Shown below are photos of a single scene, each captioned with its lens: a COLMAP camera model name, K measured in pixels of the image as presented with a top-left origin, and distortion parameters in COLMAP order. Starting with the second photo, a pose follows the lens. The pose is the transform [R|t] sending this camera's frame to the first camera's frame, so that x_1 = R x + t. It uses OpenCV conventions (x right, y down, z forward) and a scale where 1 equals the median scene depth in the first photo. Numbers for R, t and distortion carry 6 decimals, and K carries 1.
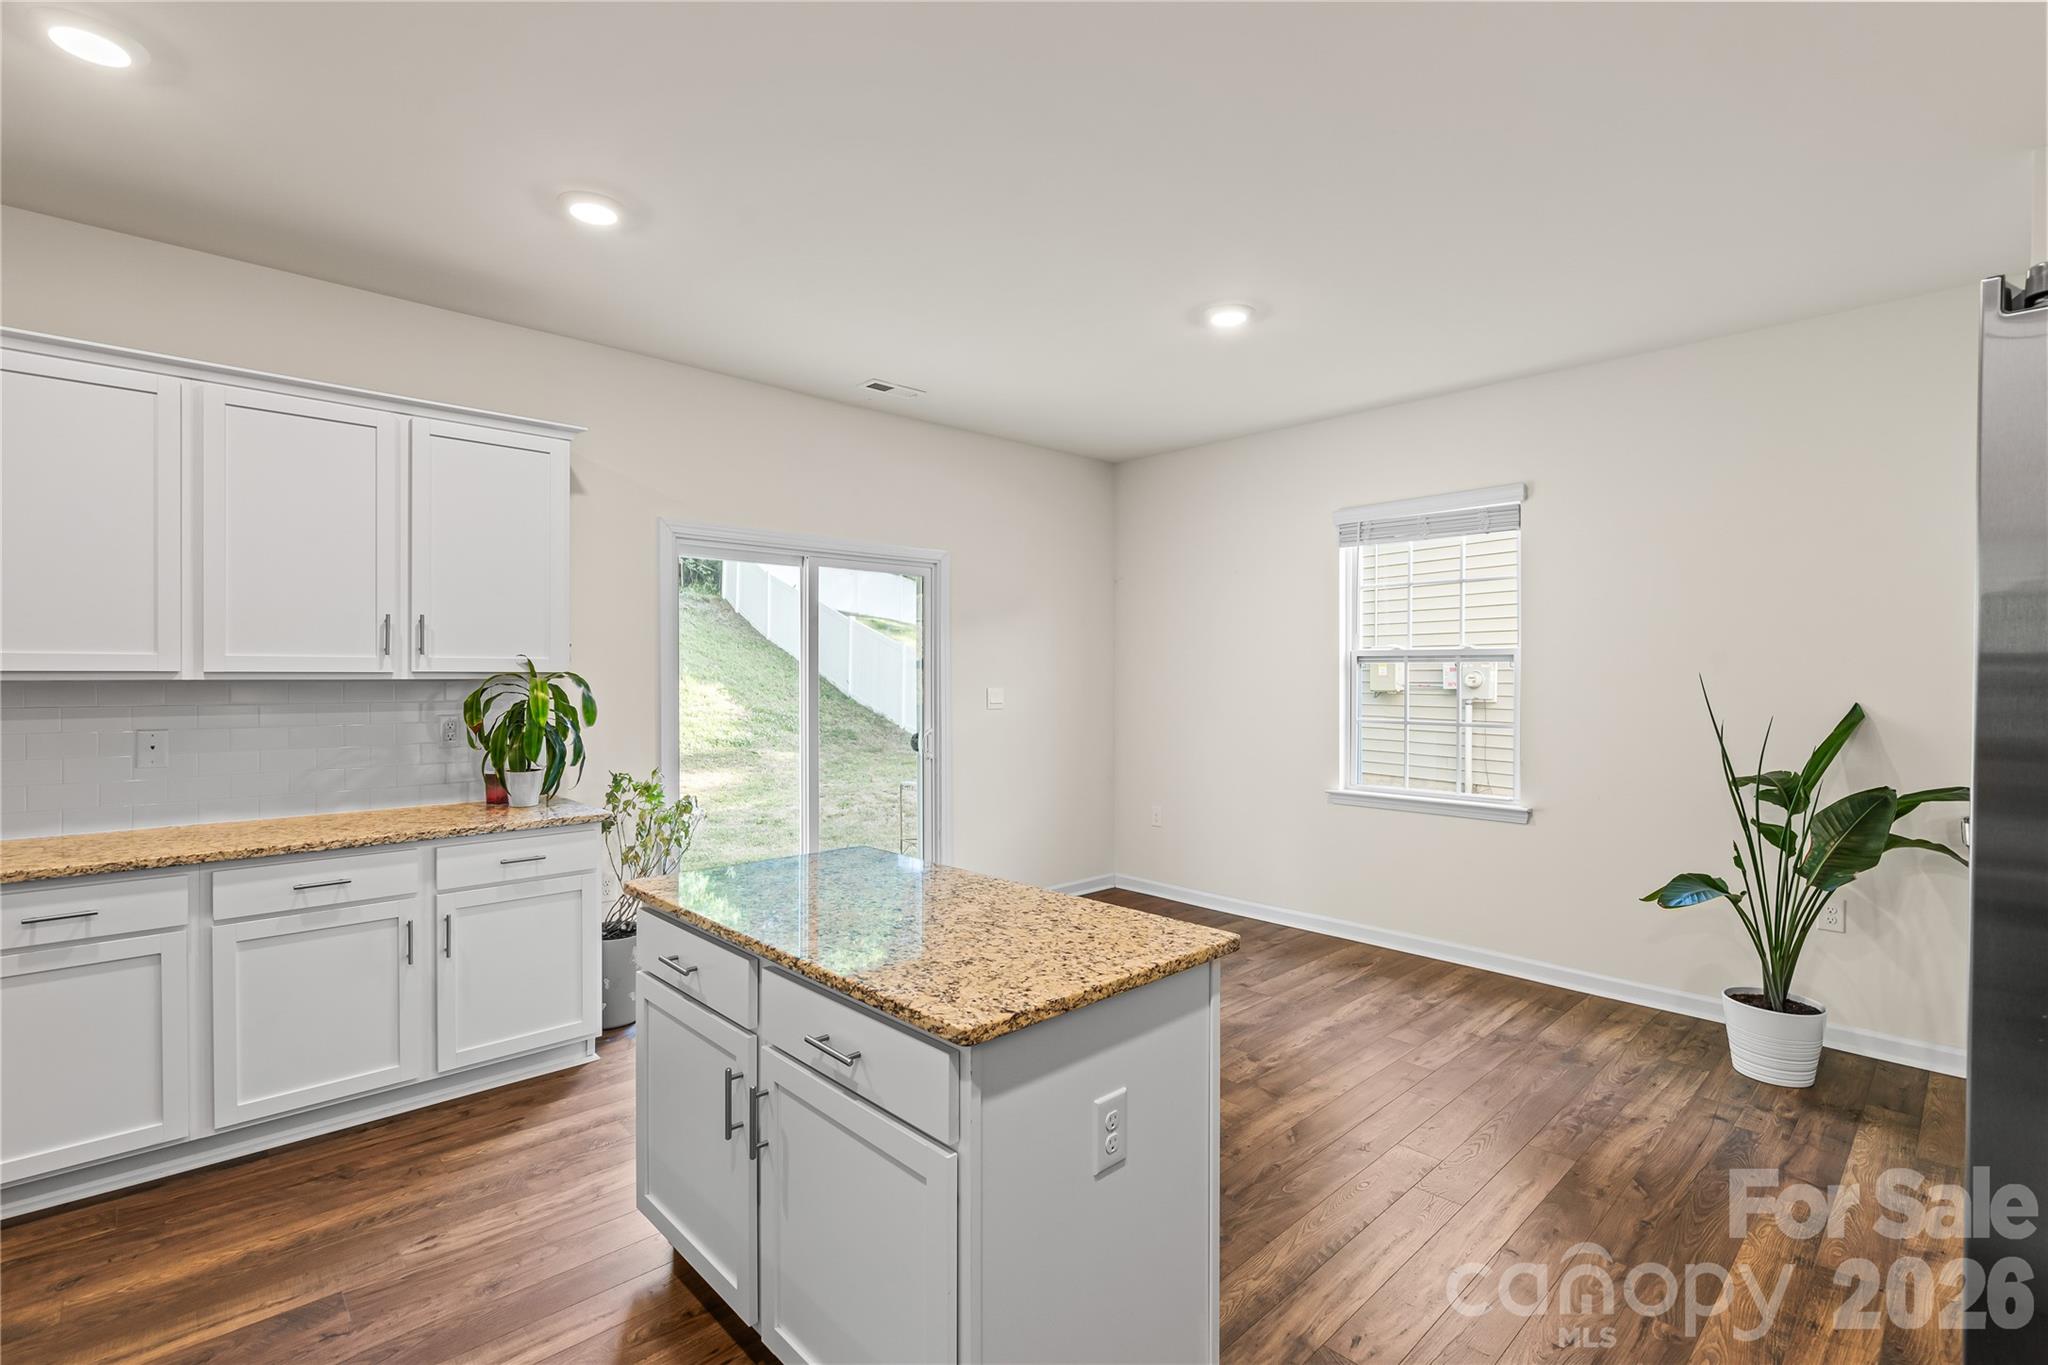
lens RADIAL K [[931.0, 0, 1027.8], [0, 931.0, 675.5], [0, 0, 1]] dist [-0.003147, 0.001232]
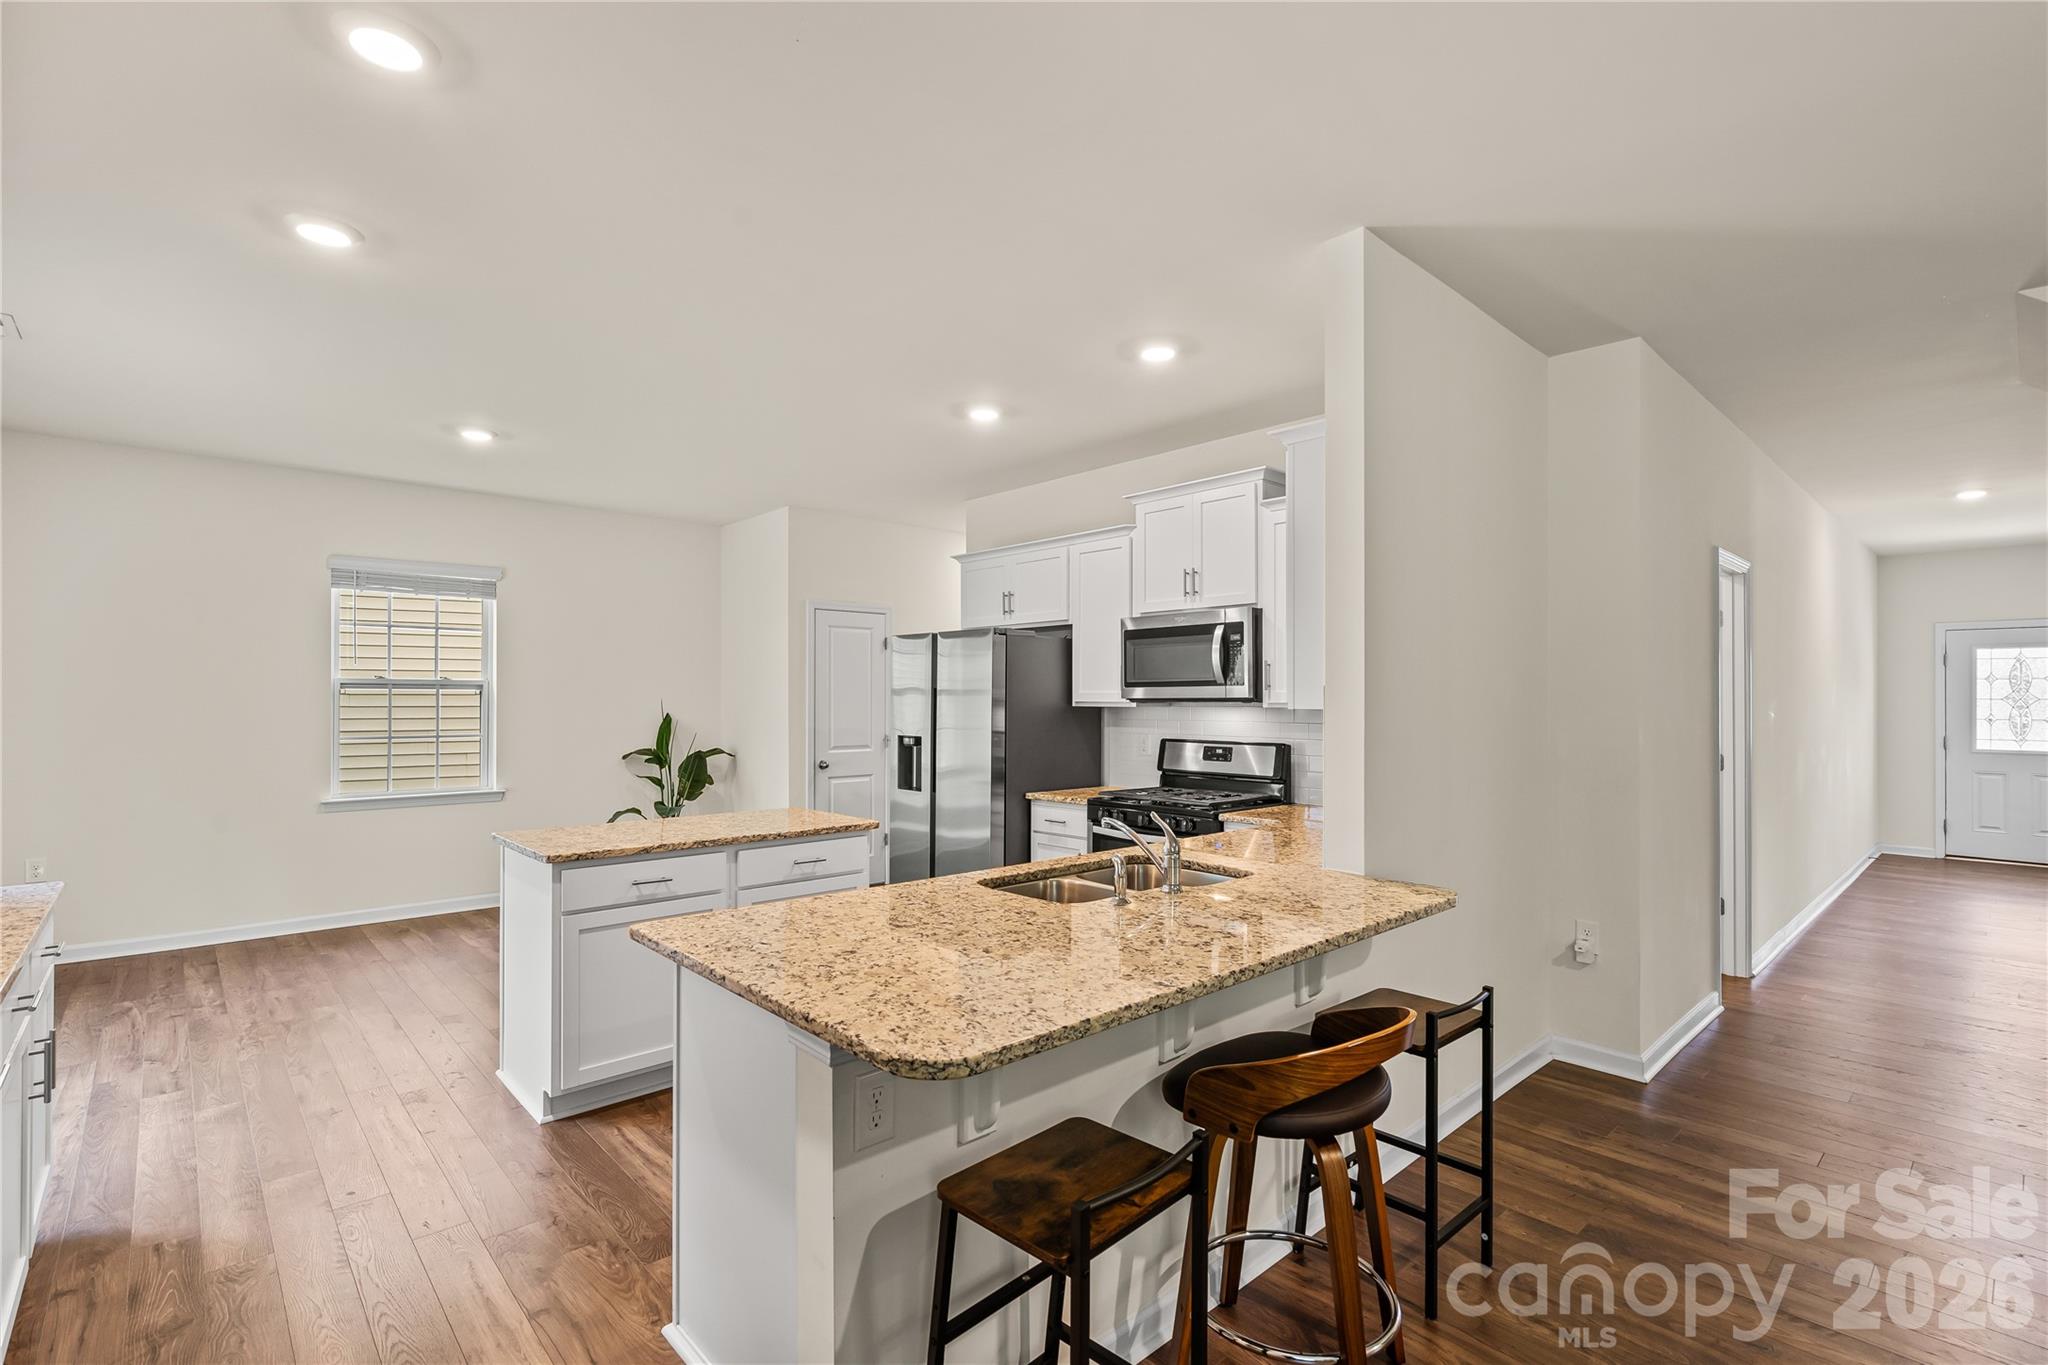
lens RADIAL K [[931.0, 0, 1016.3], [0, 931.0, 696.4], [0, 0, 1]] dist [-0.003147, 0.001232]
pose [[0.021478, 0.001543, 0.999768, -1.152350], [0.000595, 0.999999, -0.001556, -0.002658], [-0.999769, 0.000628, 0.021477, 0.198201]]
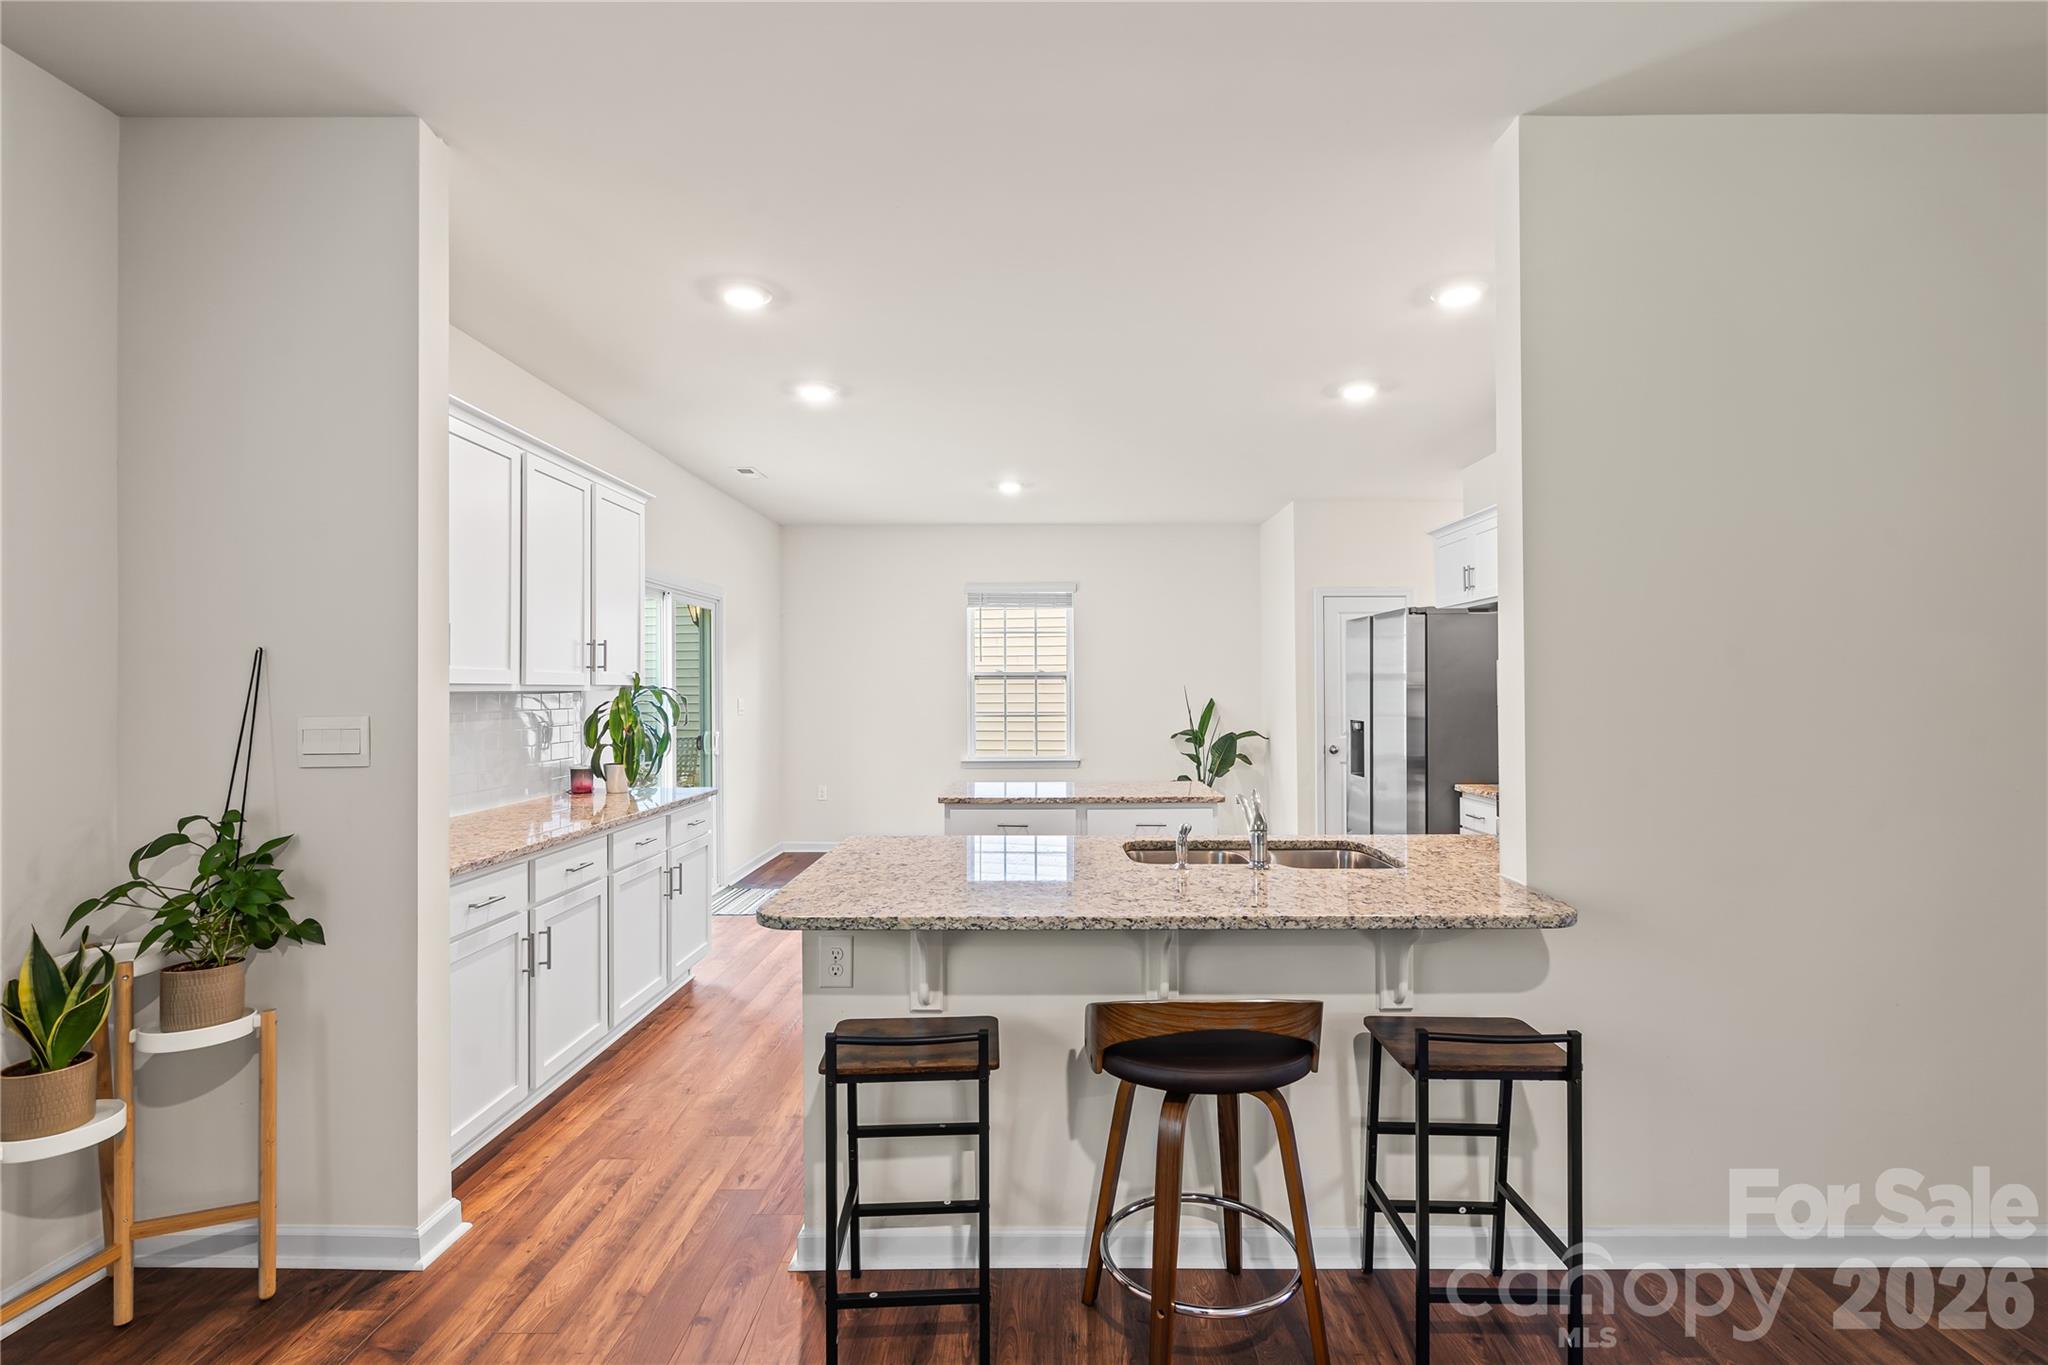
lens RADIAL K [[931.0, 0, 1040.1], [0, 931.0, 682.8], [0, 0, 1]] dist [-0.003147, 0.001232]
pose [[0.690671, 0.000449, 0.723169, -1.076973], [0.006436, 0.999956, -0.006767, 0.005113], [-0.723140, 0.009328, 0.690638, -0.282650]]
